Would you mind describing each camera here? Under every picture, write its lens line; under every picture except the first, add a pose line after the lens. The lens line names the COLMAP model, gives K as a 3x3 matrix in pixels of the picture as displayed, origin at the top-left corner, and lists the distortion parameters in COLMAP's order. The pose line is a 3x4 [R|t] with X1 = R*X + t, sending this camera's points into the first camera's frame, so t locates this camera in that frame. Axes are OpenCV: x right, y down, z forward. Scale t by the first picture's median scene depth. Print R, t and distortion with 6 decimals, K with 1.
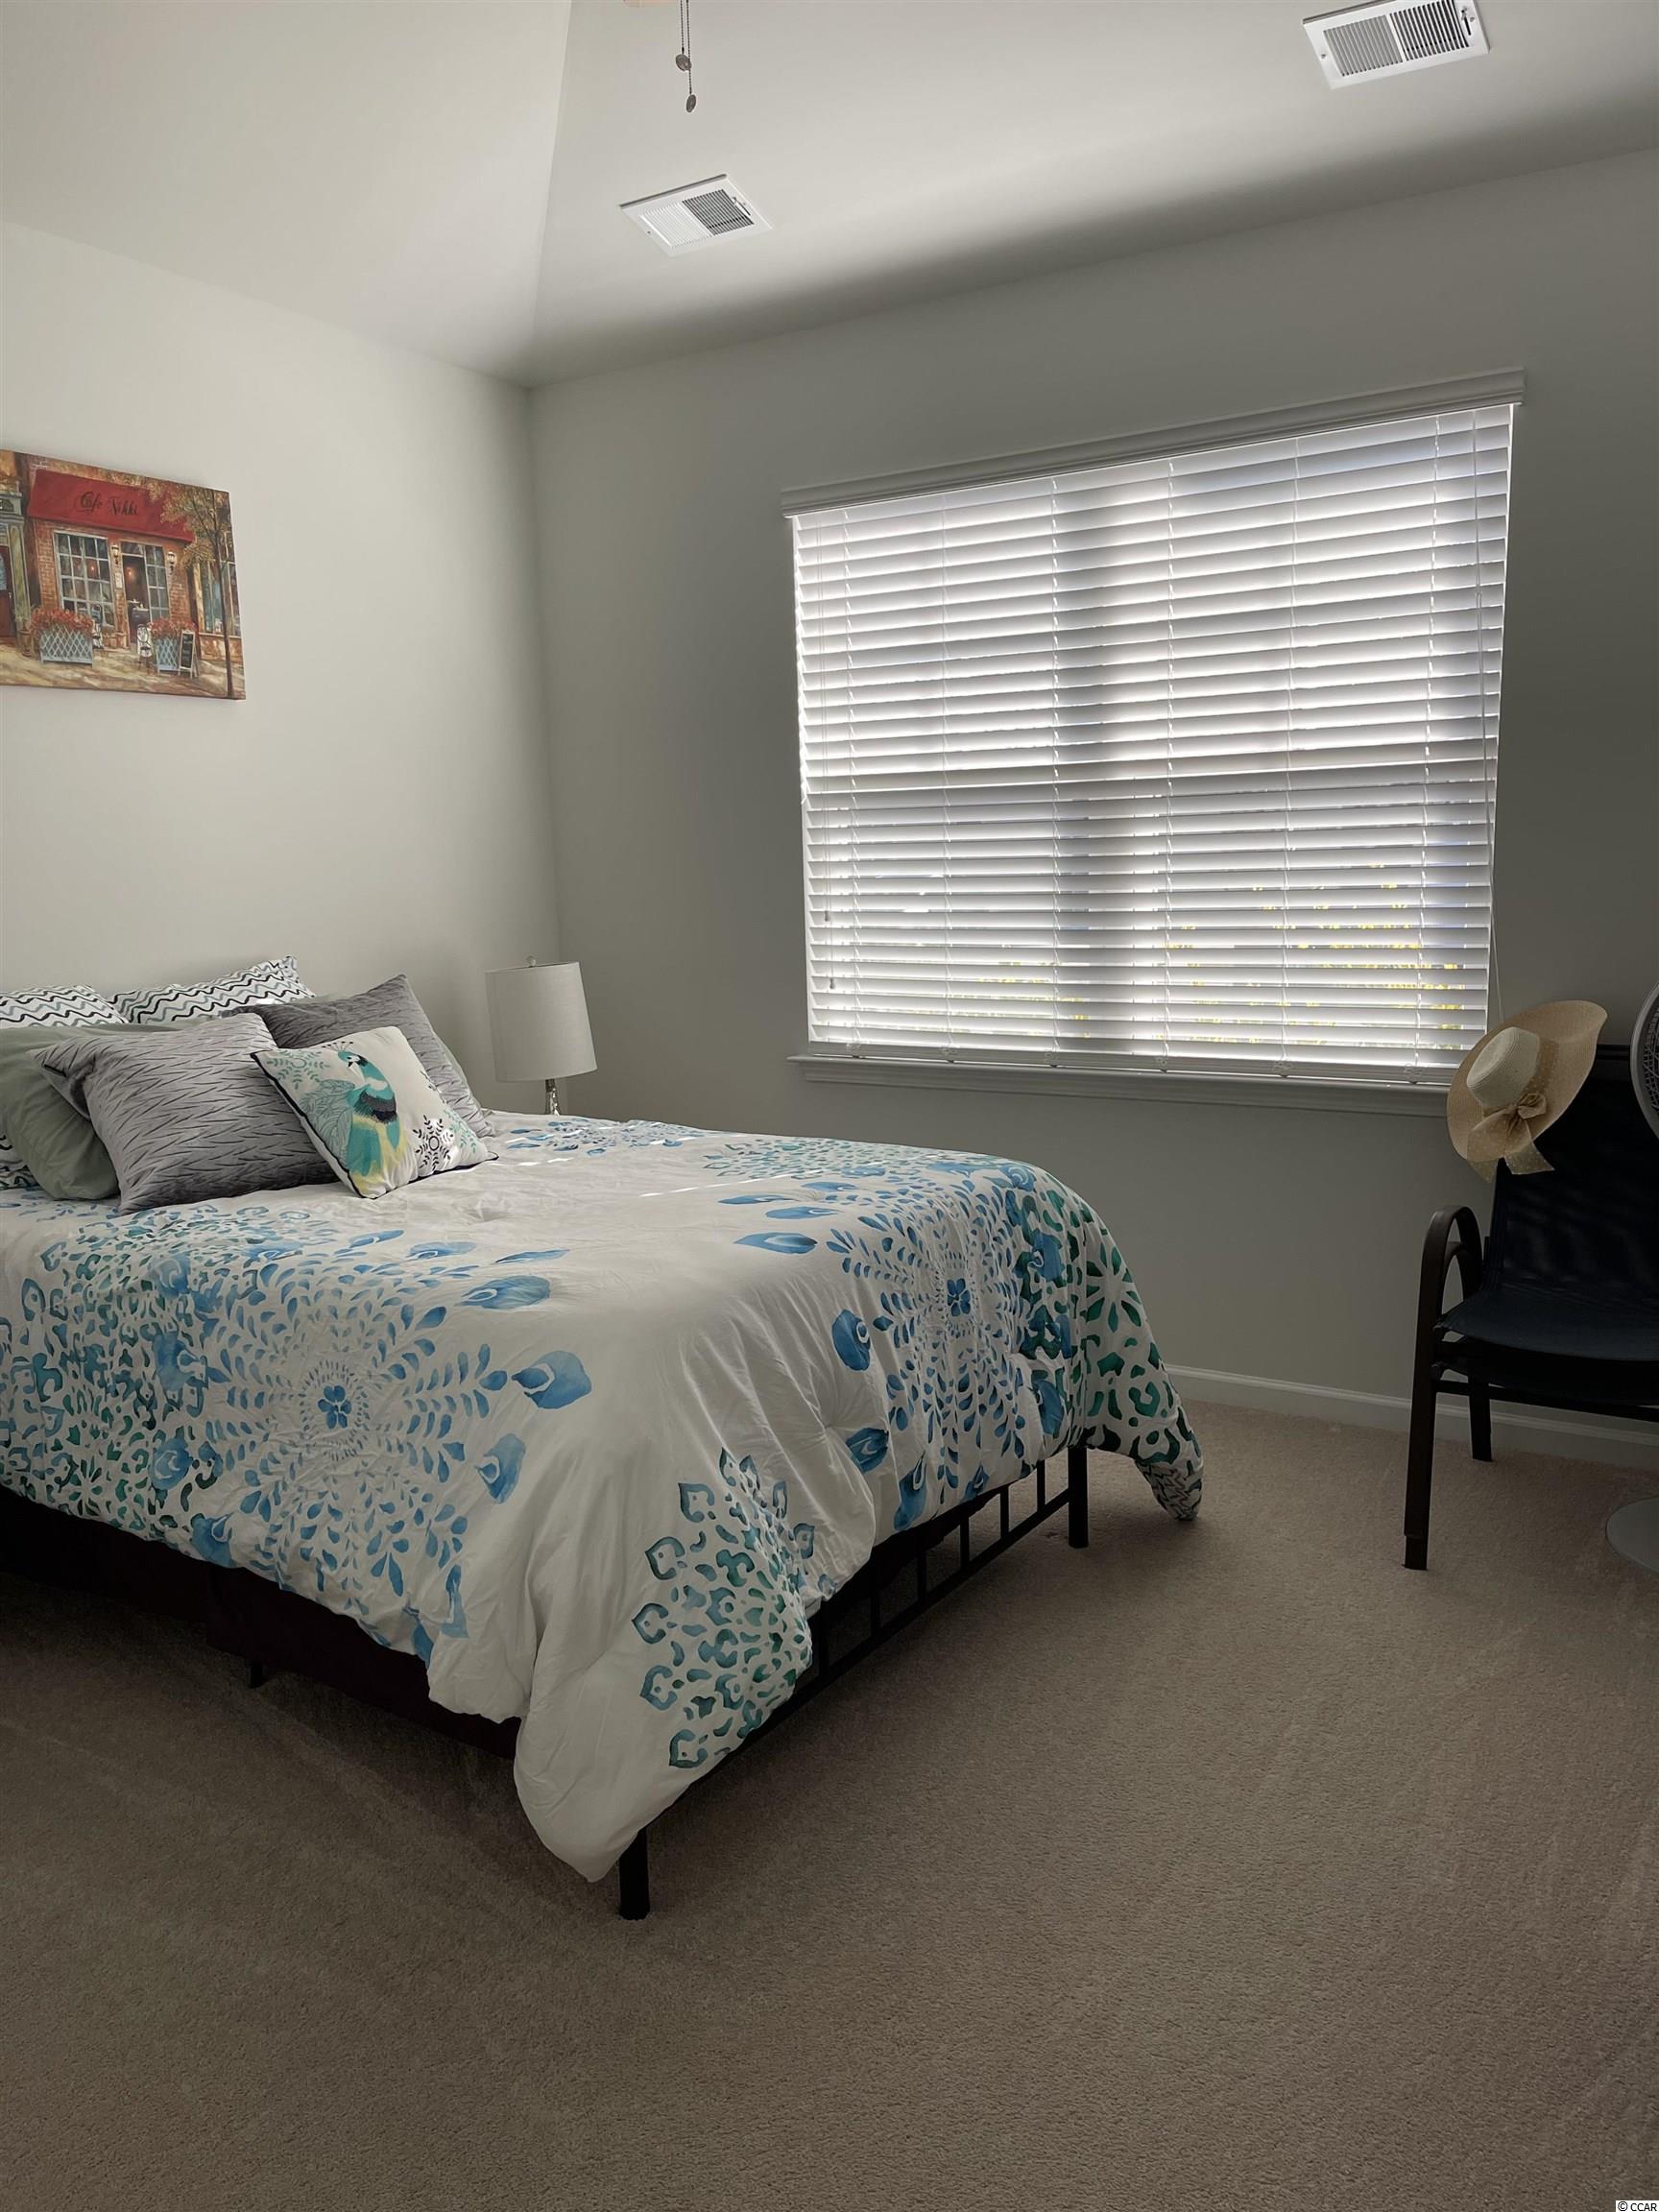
lens RADIAL K [[1671.9, 0, 830.6], [0, 1671.9, 1109.8], [0, 0, 1]] dist [0.064606, -0.083805]
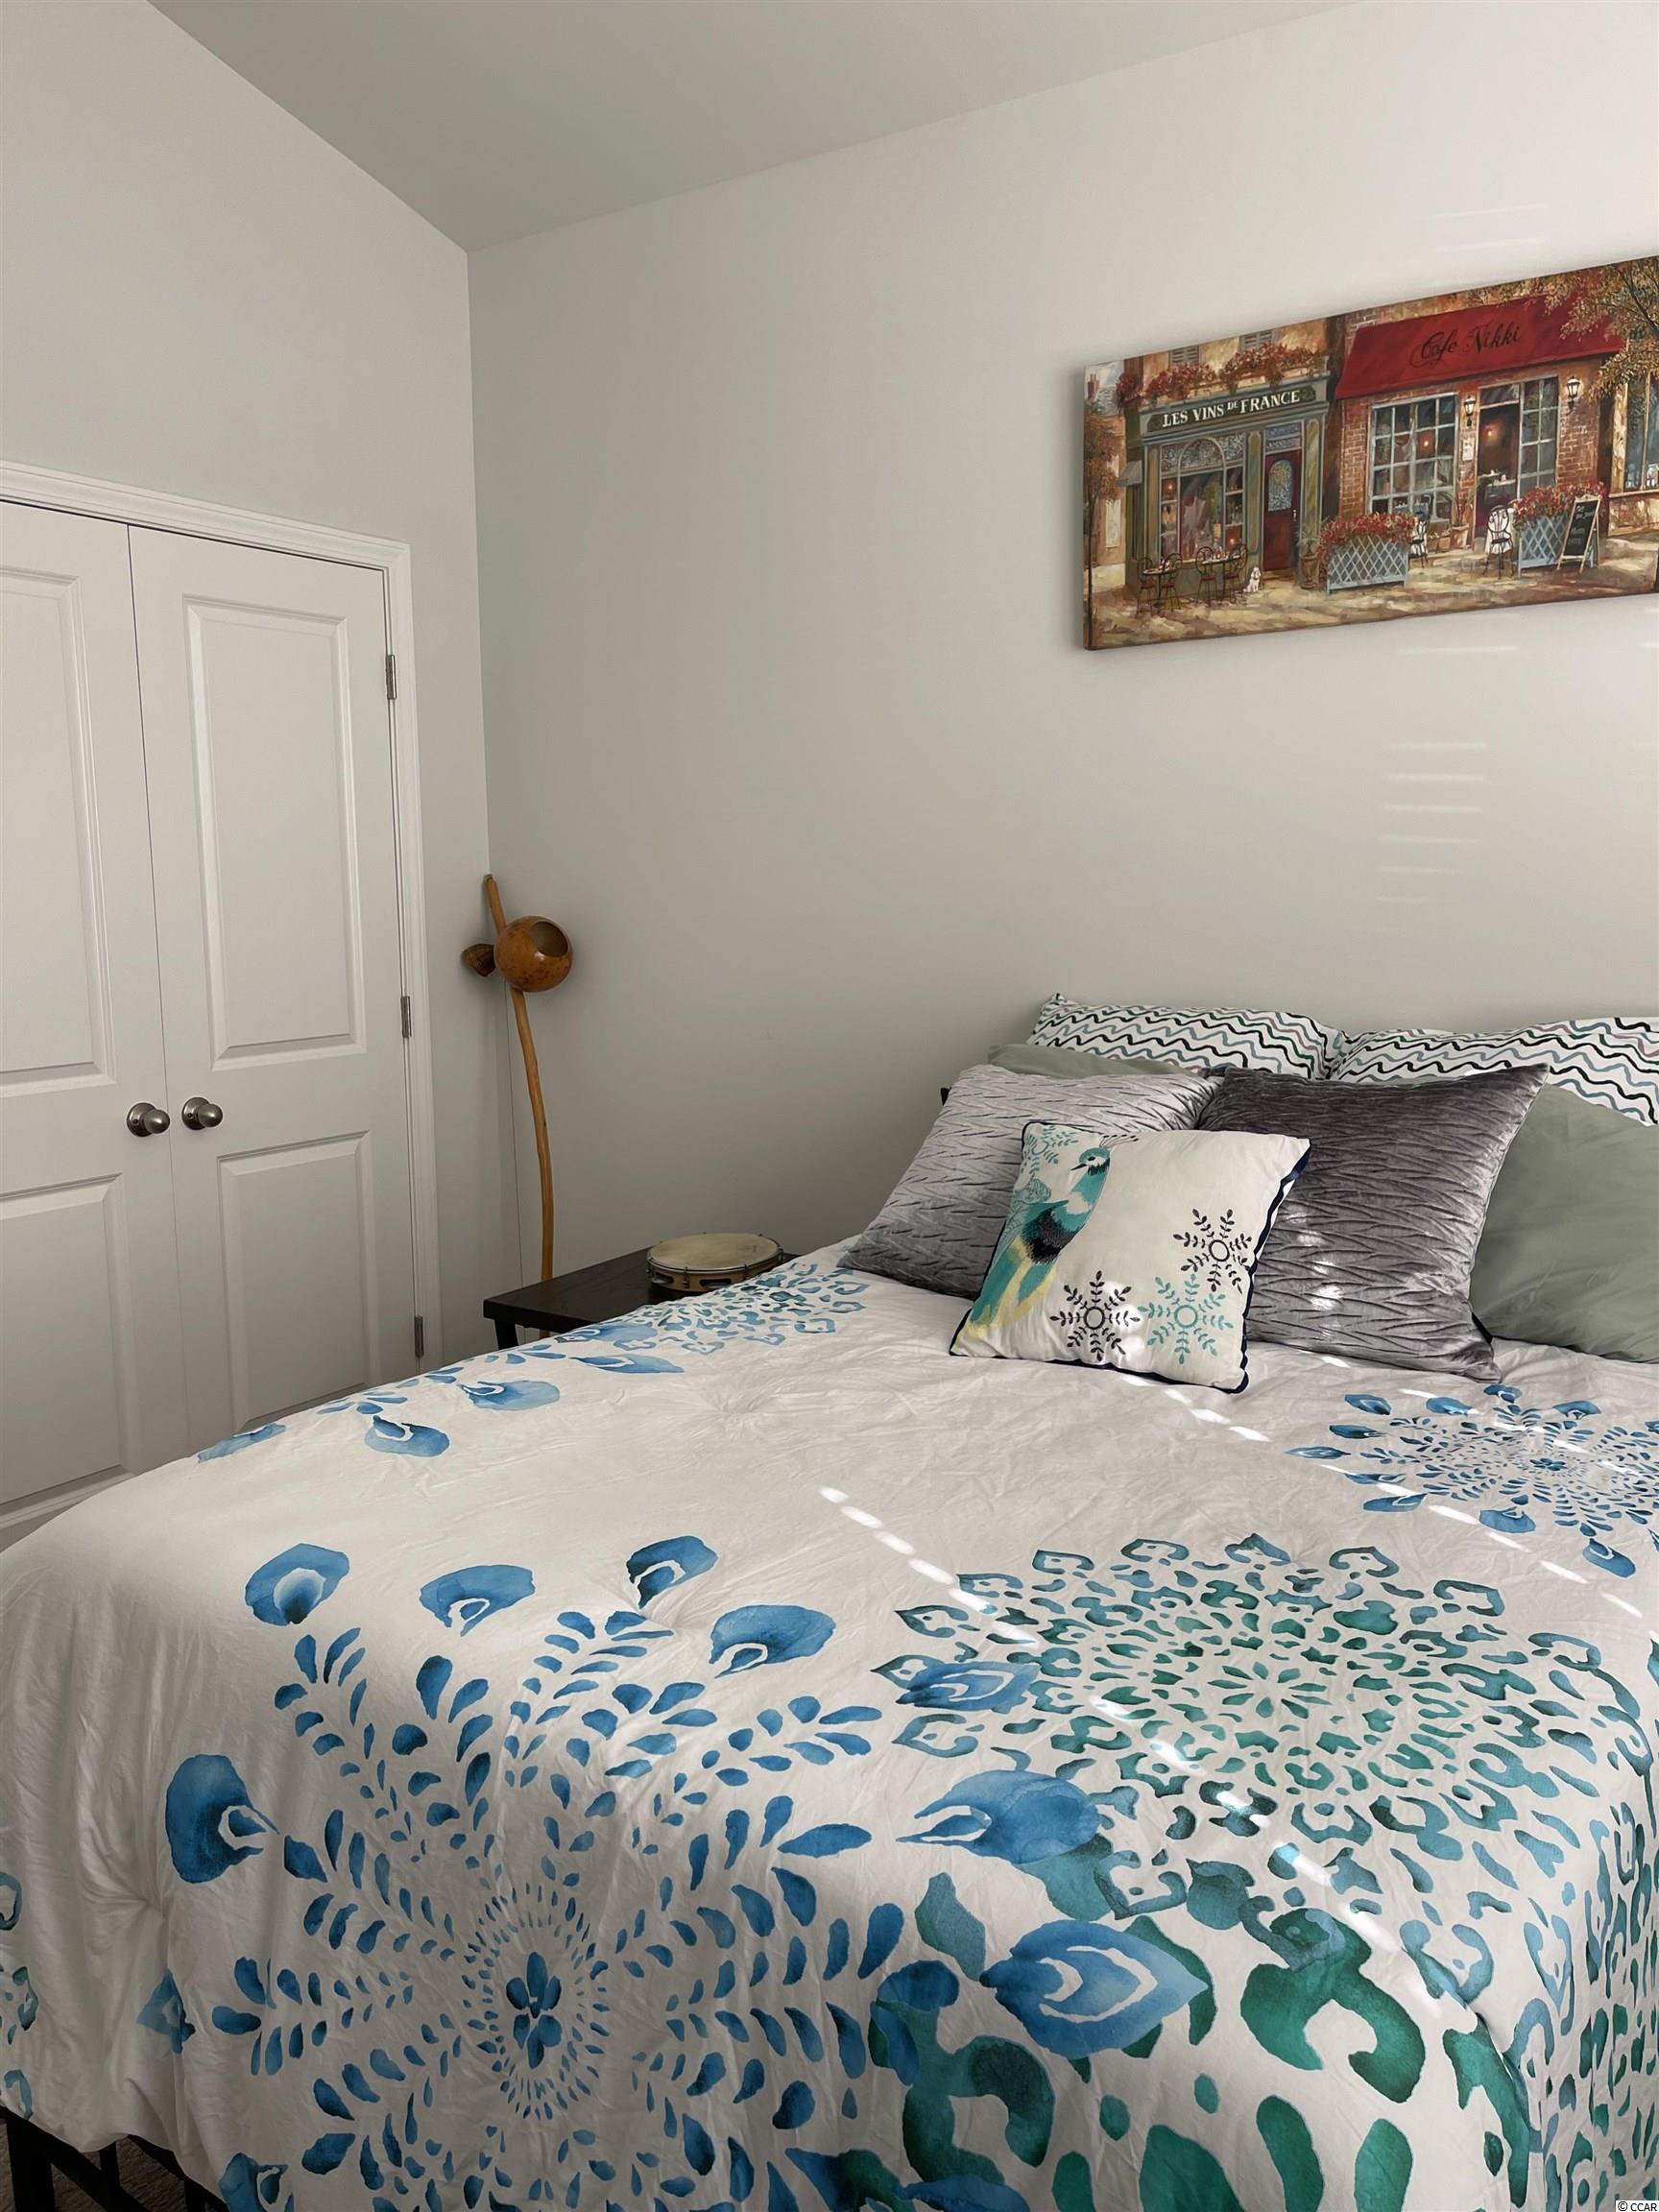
lens RADIAL K [[1671.9, 0, 824.7], [0, 1671.9, 1111.3], [0, 0, 1]] dist [0.064606, -0.083805]
pose [[-0.064907, 0.177735, -0.981936, 0.333006], [-0.143823, 0.972070, 0.185456, -0.140312], [0.987472, 0.153263, -0.037532, 0.813559]]
